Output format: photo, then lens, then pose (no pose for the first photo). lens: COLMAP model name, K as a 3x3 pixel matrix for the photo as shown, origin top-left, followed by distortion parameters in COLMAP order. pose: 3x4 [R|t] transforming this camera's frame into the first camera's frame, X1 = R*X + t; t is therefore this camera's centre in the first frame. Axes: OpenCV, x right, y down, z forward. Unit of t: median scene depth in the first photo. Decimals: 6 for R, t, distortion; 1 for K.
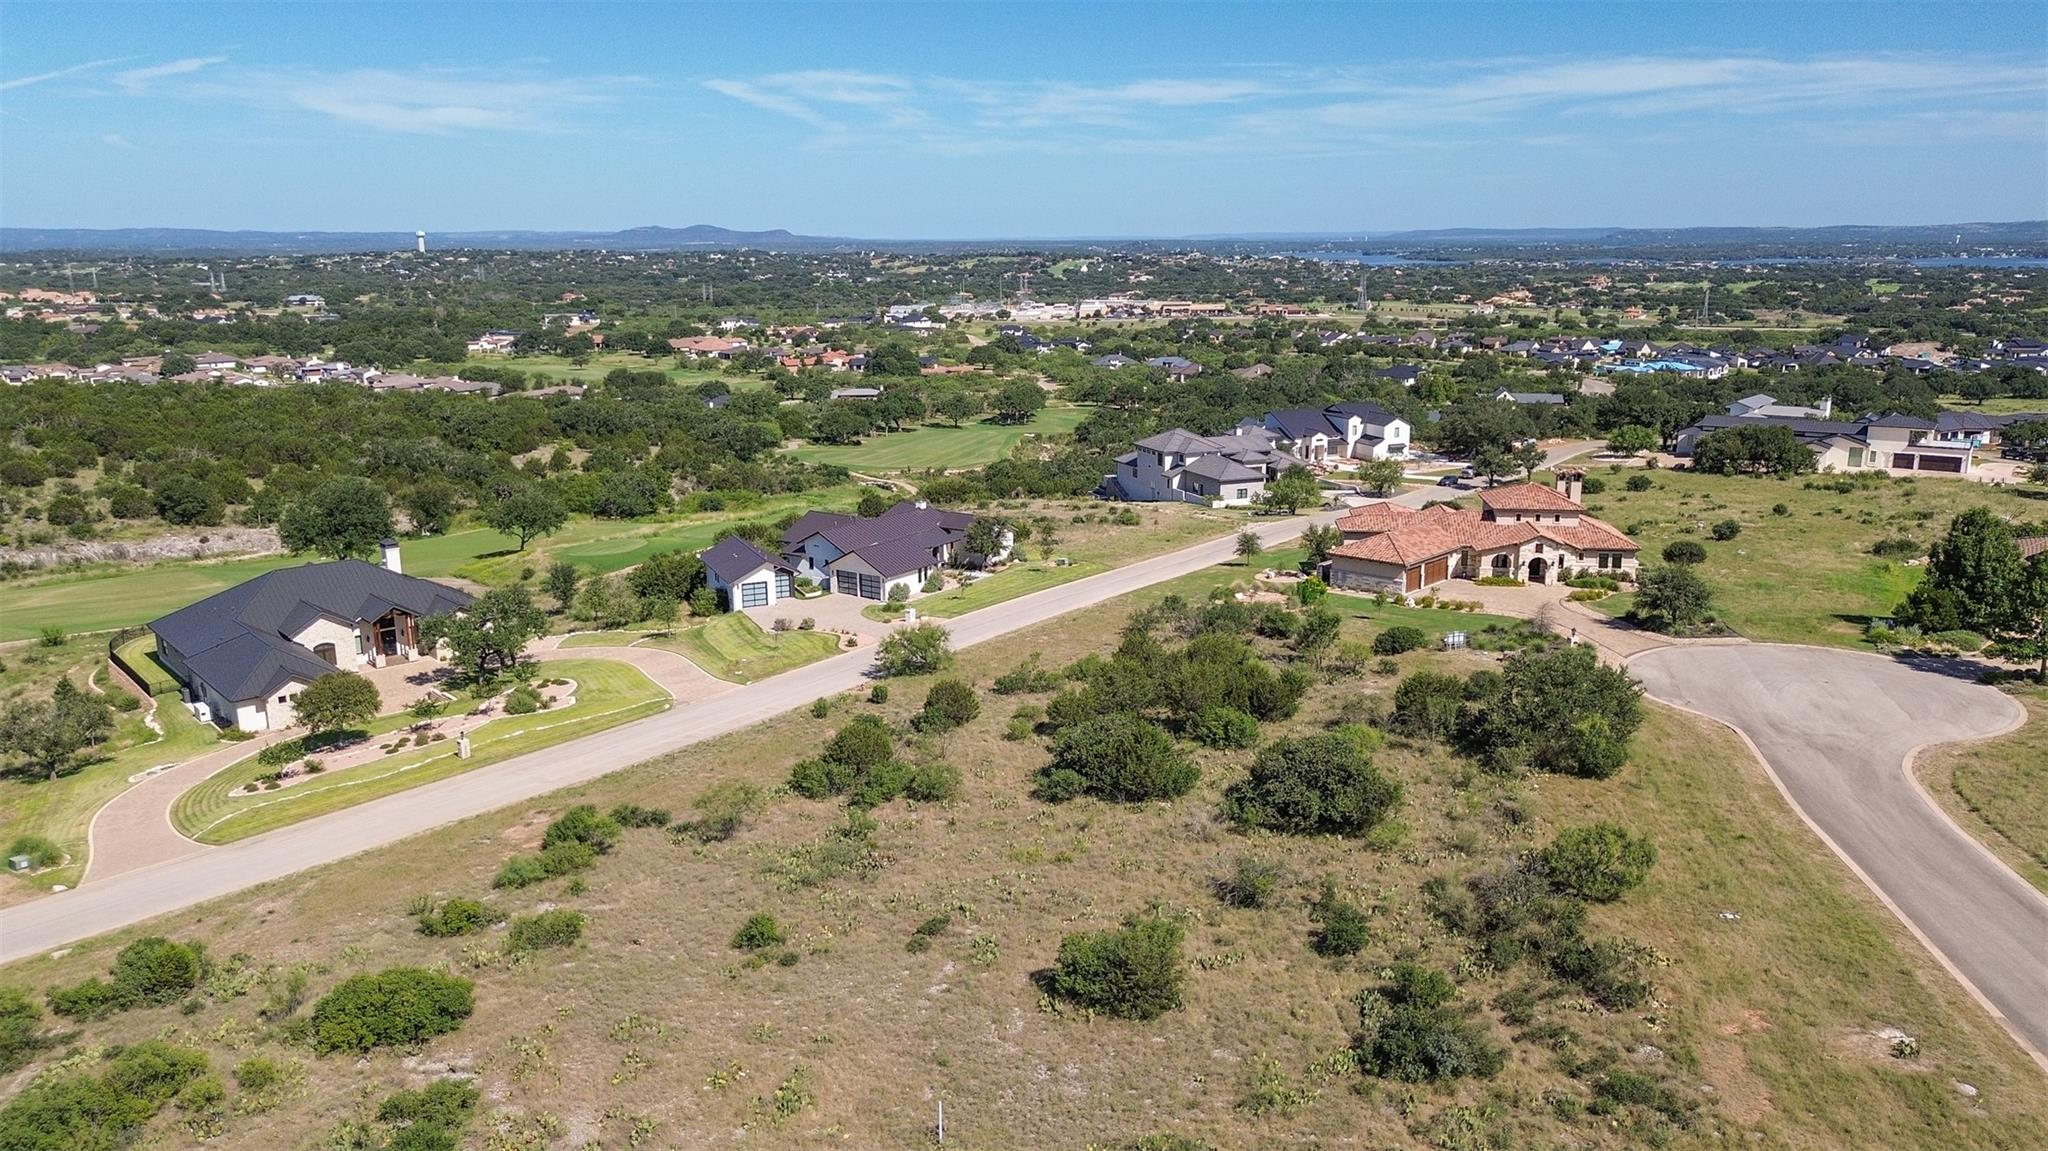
lens RADIAL K [[1442.7, 0, 1022.4], [0, 1442.7, 601.7], [0, 0, 1]] dist [0.083684, -0.106487]
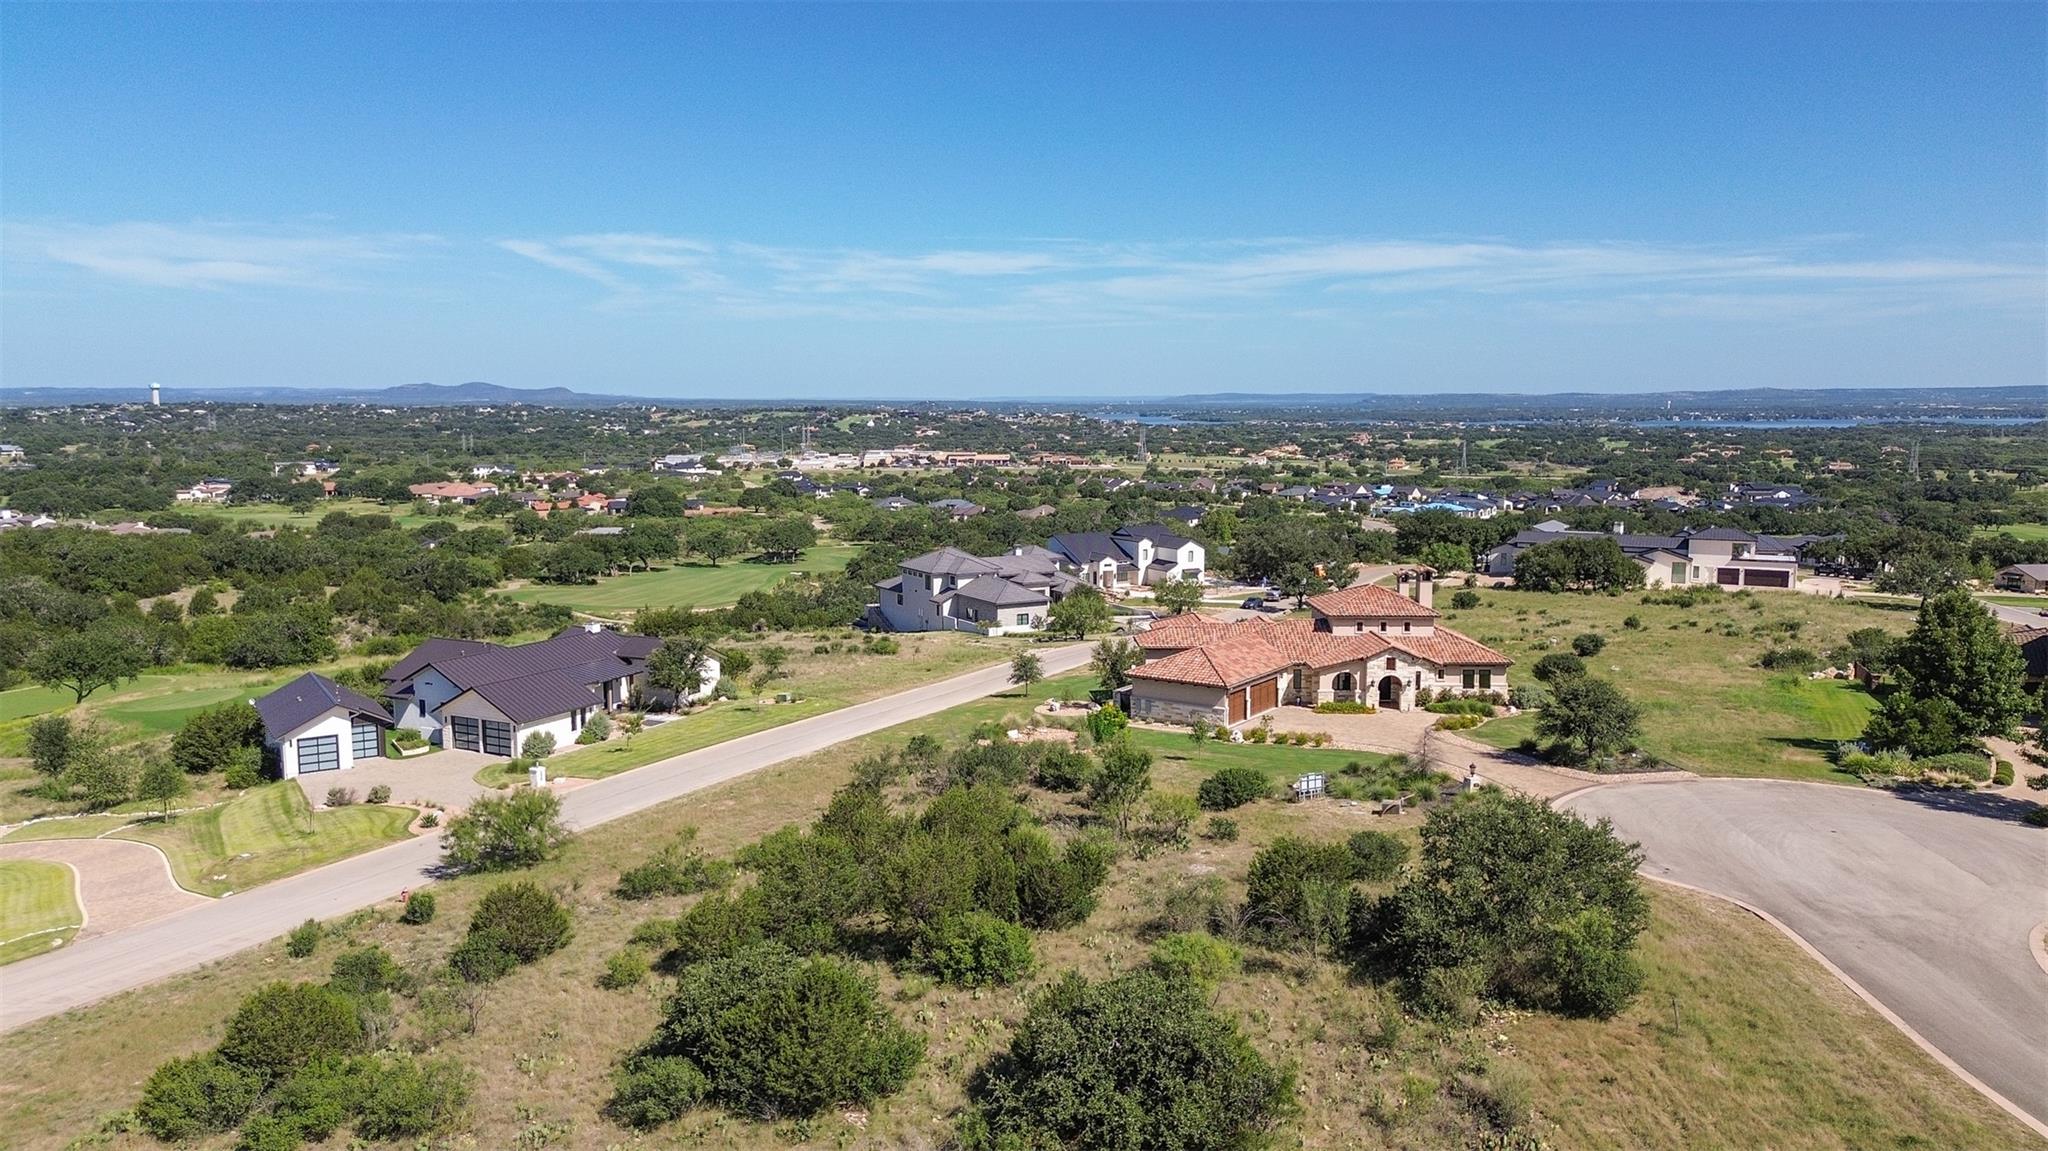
lens RADIAL K [[1445.5, 0, 1023.4], [0, 1445.5, 576.3], [0, 0, 1]] dist [0.085143, -0.098880]
pose [[0.989650, -0.011317, 0.143058, 0.022224], [0.028998, 0.992092, -0.122120, 0.002792], [-0.140544, 0.125004, 0.982151, 0.115055]]
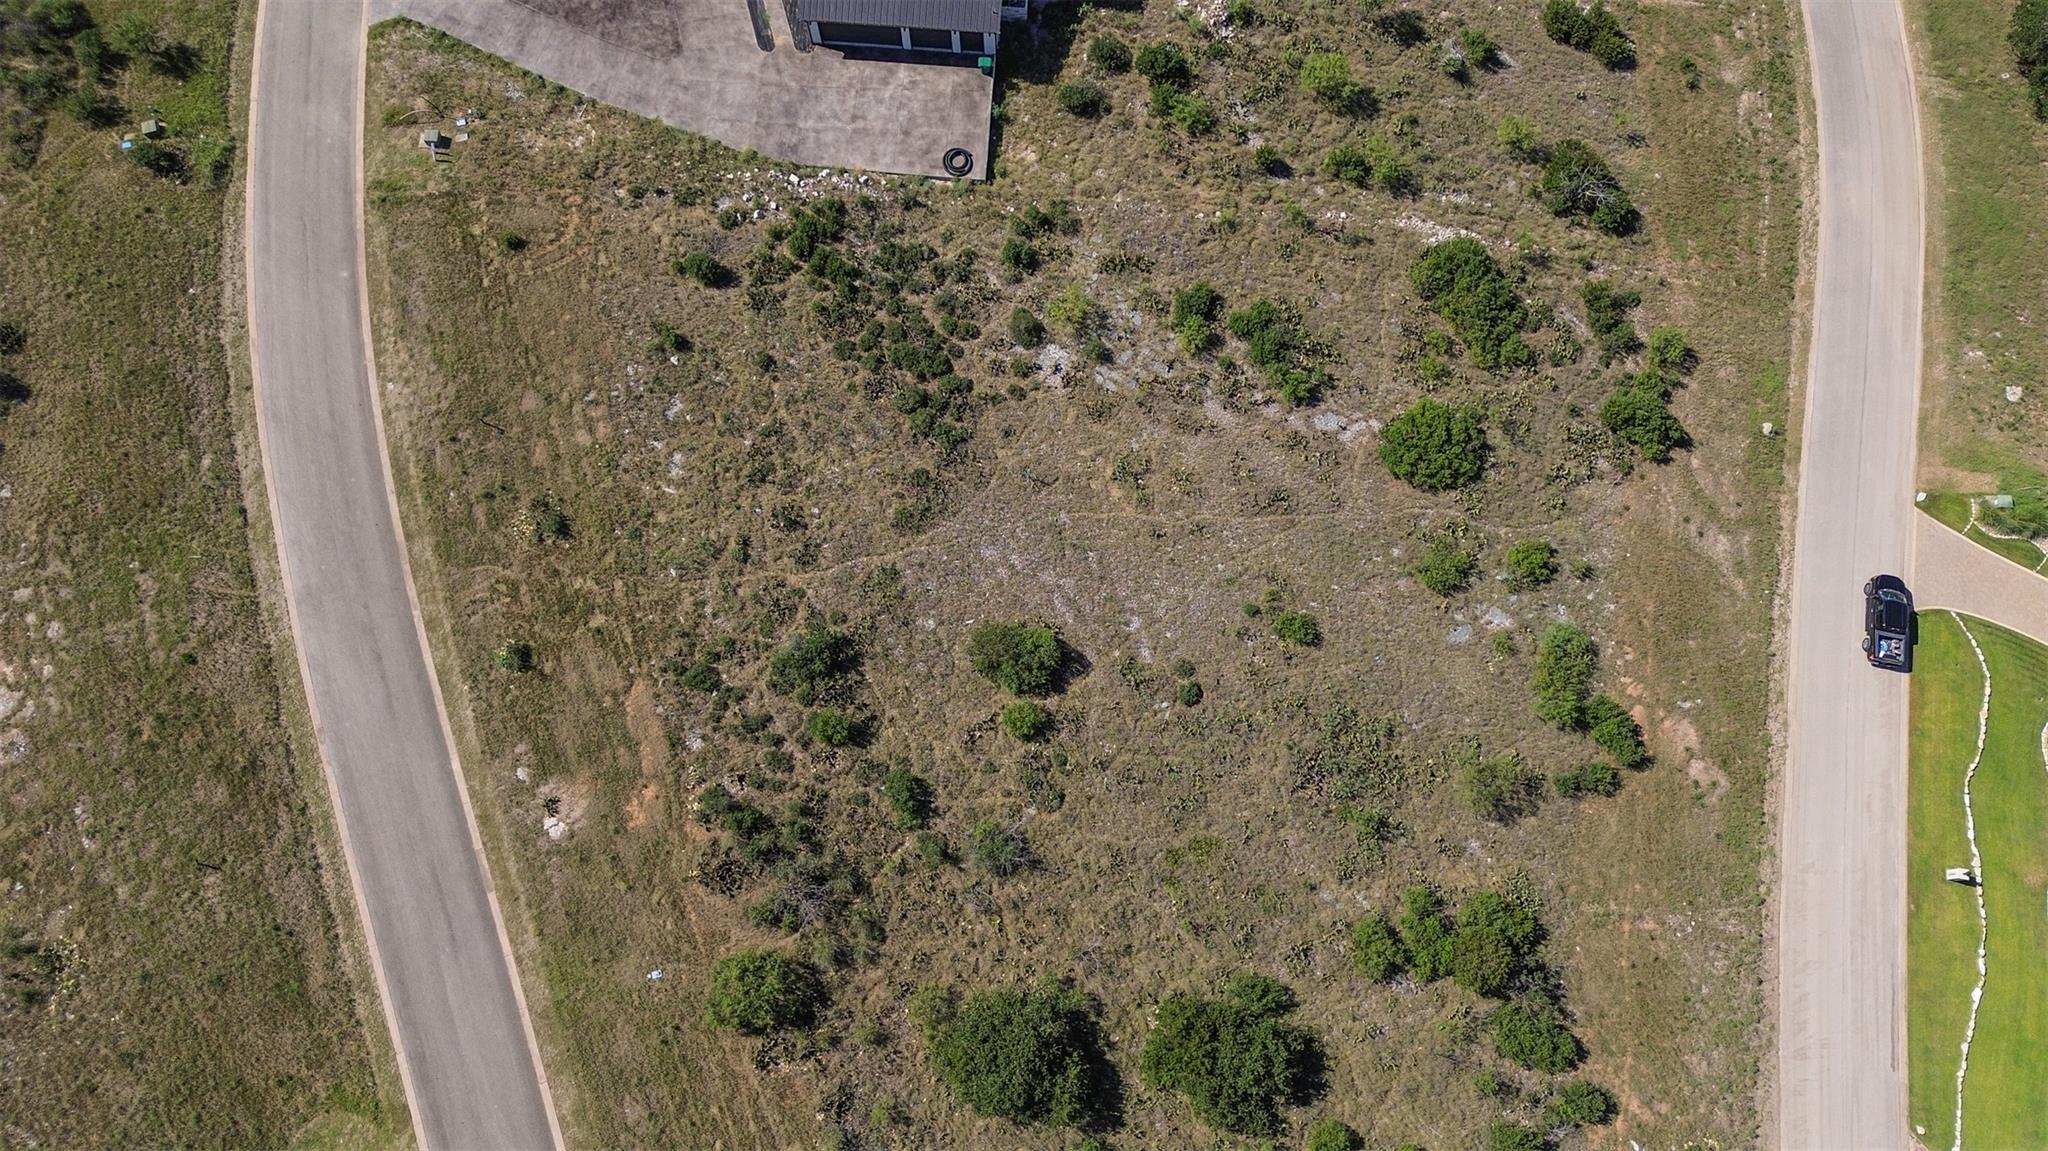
lens RADIAL K [[1452.0, 0, 1022.1], [0, 1452.0, 569.5], [0, 0, 1]] dist [0.073066, -0.086321]
pose [[-0.856943, 0.498292, -0.131732, 0.040685], [-0.110171, 0.072588, 0.991258, -0.233585], [0.503498, 0.863965, -0.007307, 0.178132]]
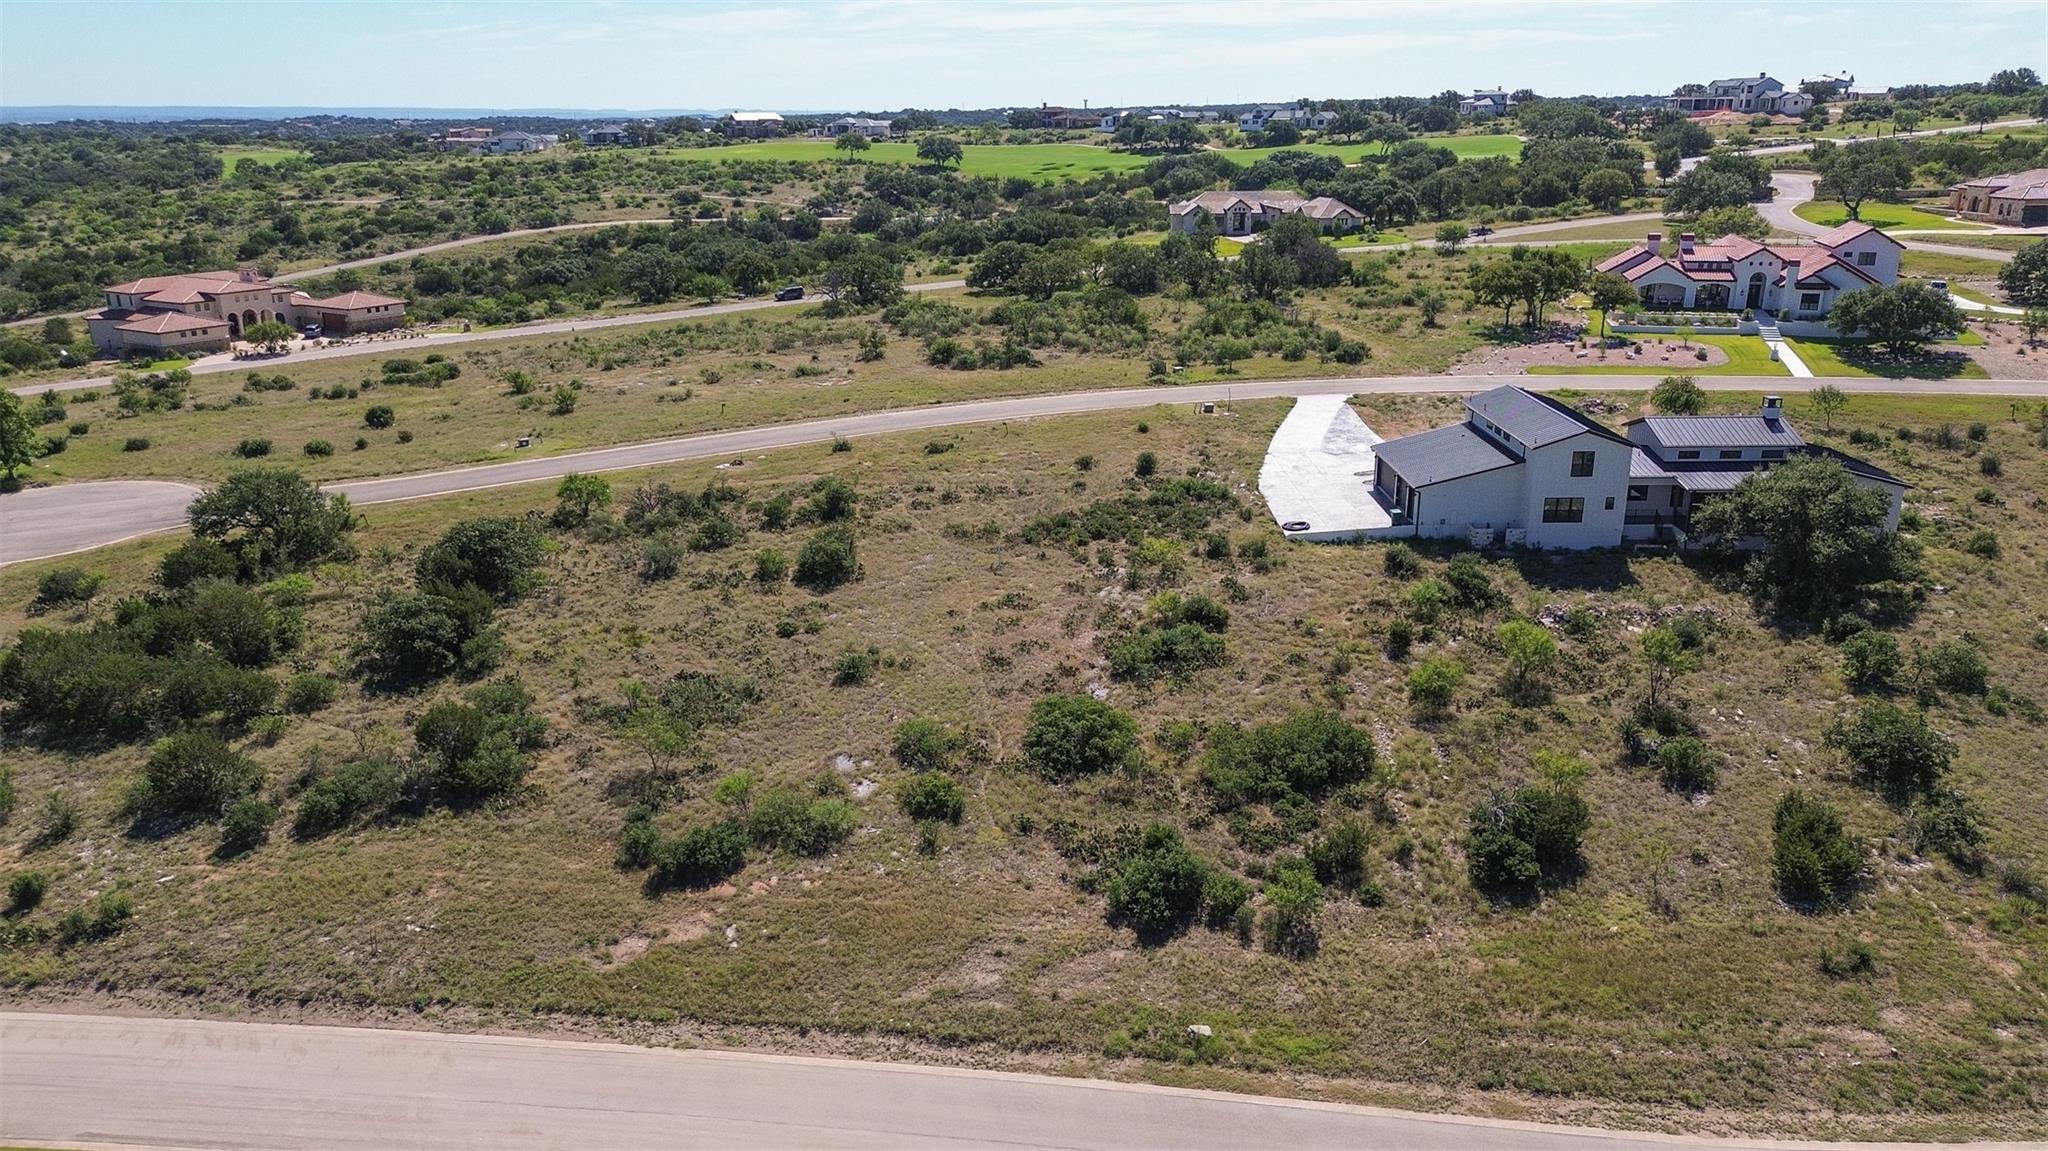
lens RADIAL K [[1452.0, 0, 1022.1], [0, 1452.0, 569.5], [0, 0, 1]] dist [0.073066, -0.086321]
pose [[-0.579835, -0.229687, 0.781688, -0.265467], [0.211477, 0.884125, 0.416654, -0.073785], [-0.786809, 0.406899, -0.464073, 0.307237]]
